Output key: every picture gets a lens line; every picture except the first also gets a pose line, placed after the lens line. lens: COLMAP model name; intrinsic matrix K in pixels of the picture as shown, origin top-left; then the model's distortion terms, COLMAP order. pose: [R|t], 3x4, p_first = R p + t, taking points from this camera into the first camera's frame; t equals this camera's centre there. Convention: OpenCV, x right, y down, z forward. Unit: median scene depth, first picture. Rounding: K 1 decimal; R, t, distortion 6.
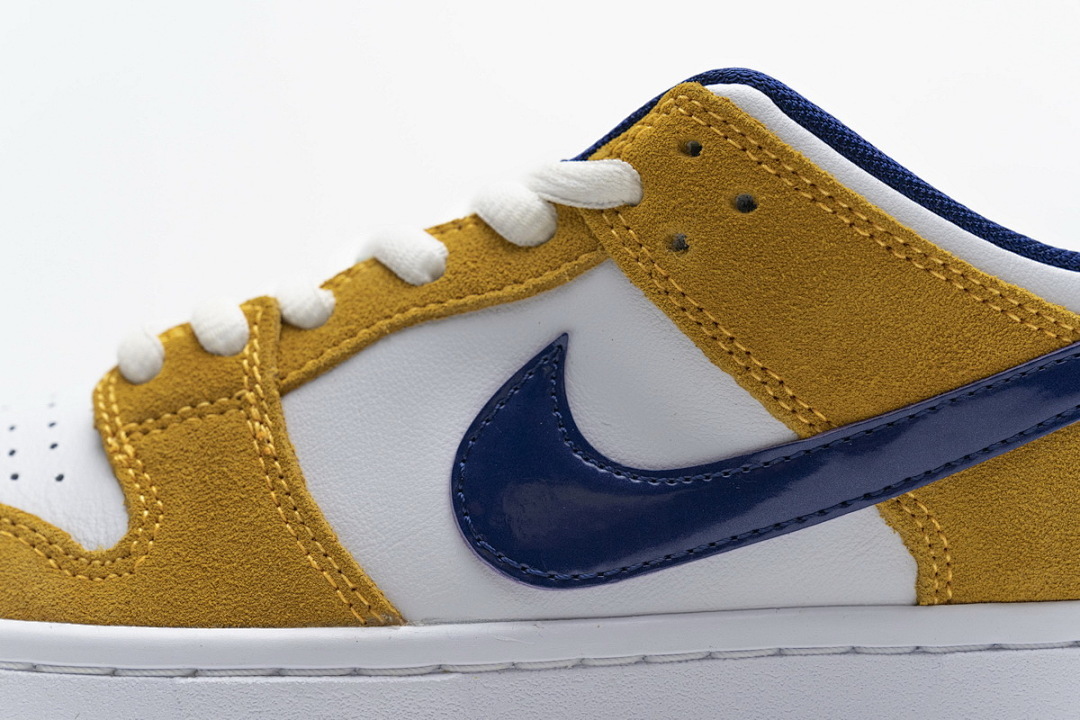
lens RADIAL K [[2058.1, 0, 540.1], [0, 2058.1, 360.6], [0, 0, 1]] dist [-0.013256, 0.000000]
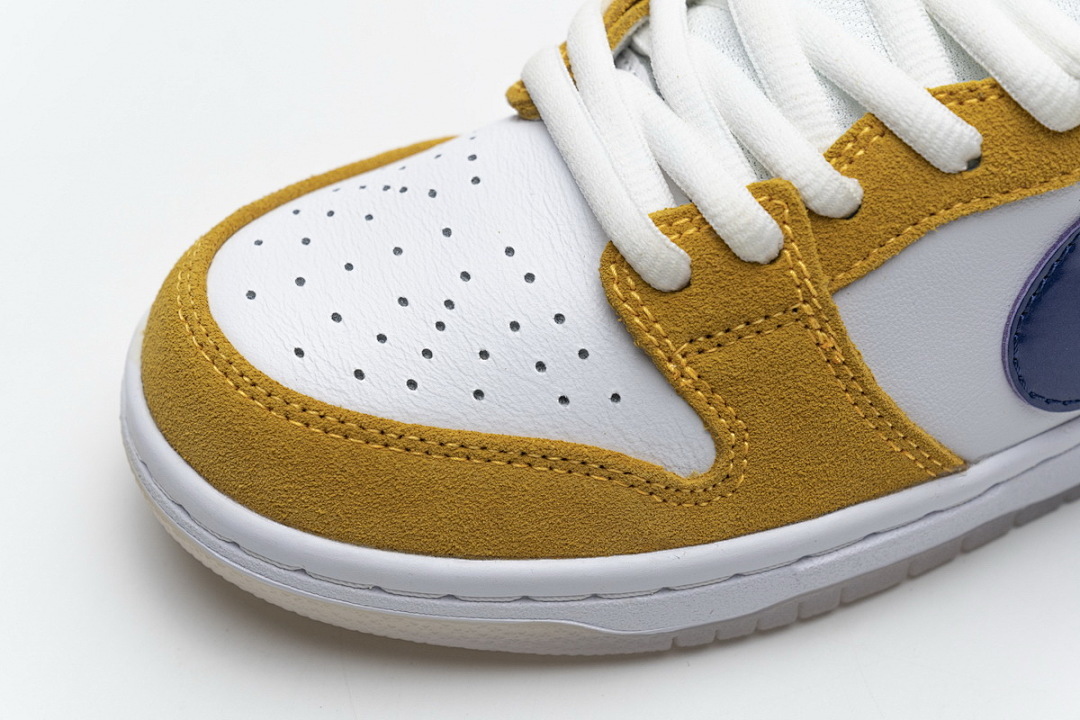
lens RADIAL K [[2058.1, 0, 541.7], [0, 2058.1, 359.5], [0, 0, 1]] dist [-0.013256, 0.000000]
pose [[0.919912, -0.293509, 0.260029, -0.542613], [0.015370, 0.689607, 0.724021, -0.717465], [-0.391825, -0.662039, 0.638888, 0.385180]]
